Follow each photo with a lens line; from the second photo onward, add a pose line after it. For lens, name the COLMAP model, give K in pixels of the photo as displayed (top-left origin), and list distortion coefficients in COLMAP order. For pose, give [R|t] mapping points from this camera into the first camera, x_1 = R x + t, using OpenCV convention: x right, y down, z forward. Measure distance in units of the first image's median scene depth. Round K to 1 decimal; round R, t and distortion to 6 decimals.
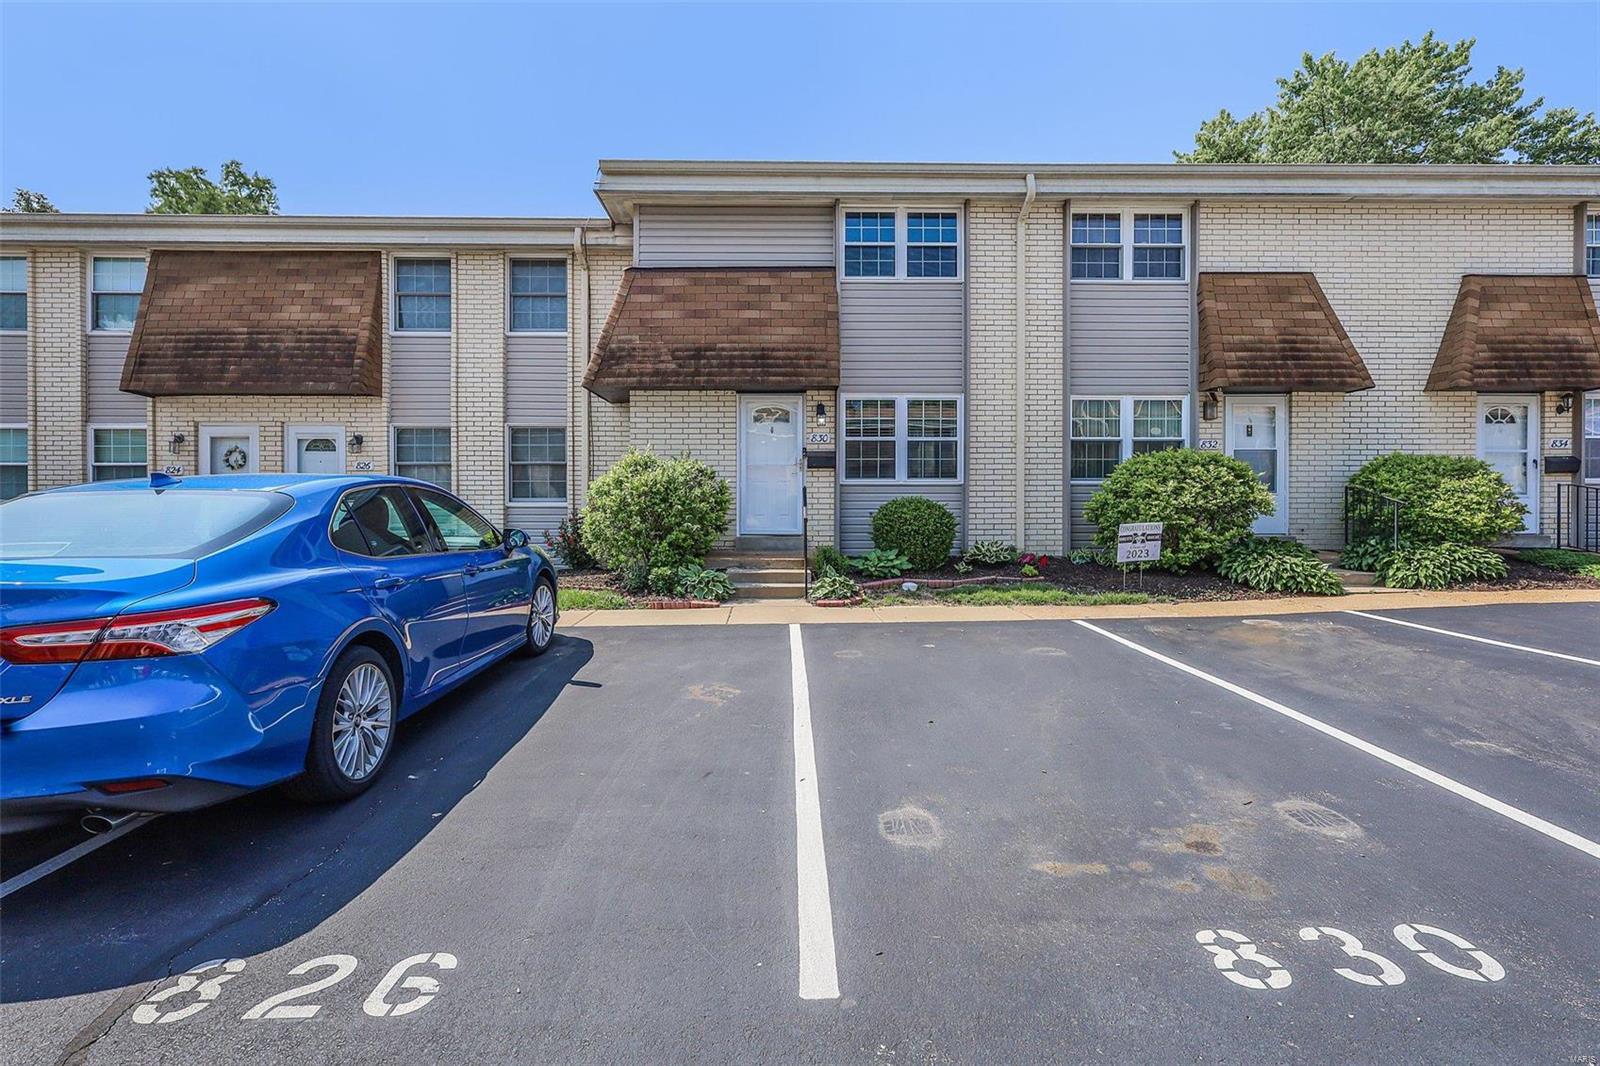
lens RADIAL K [[745.3, 0, 798.4], [0, 745.3, 512.8], [0, 0, 1]] dist [0.000172, 0.000480]
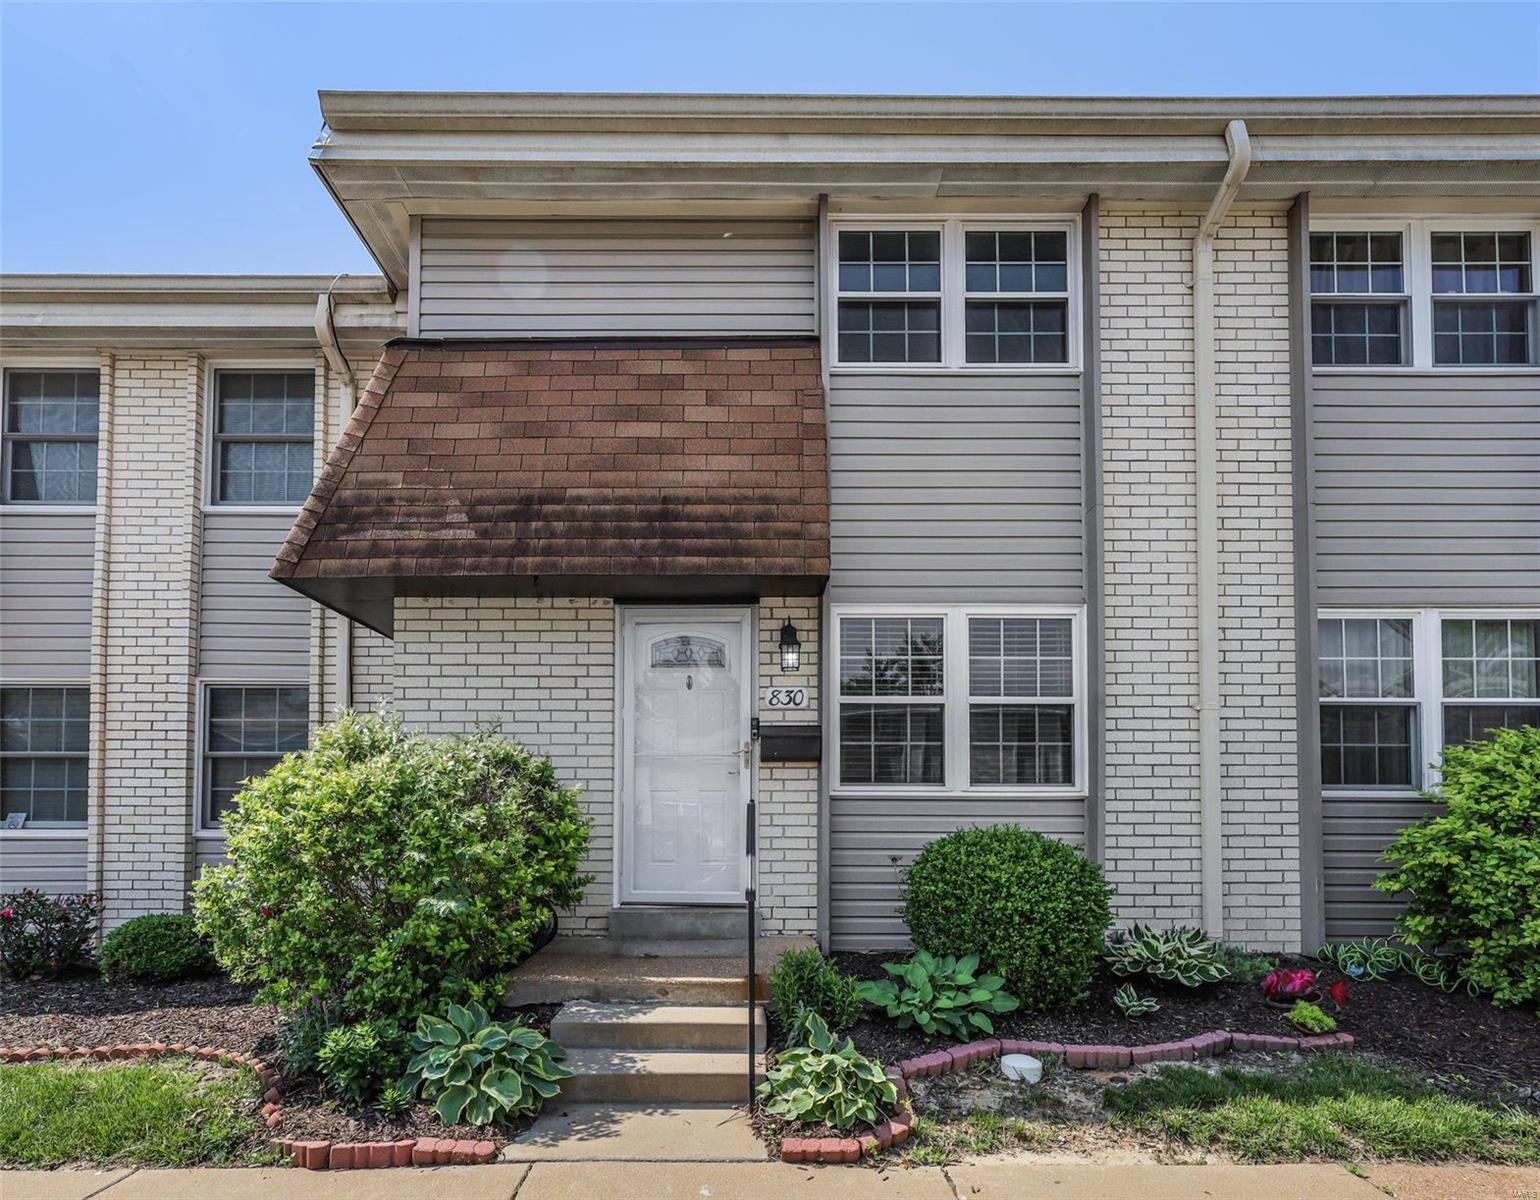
lens RADIAL K [[970.1, 0, 770.0], [0, 970.1, 600.0], [0, 0, 1]] dist [0.001276, 0.000568]
pose [[0.999906, 0.005735, 0.012481, 0.010735], [-0.002613, 0.971505, -0.237003, -0.015069], [-0.013485, 0.236948, 0.971429, 0.423108]]
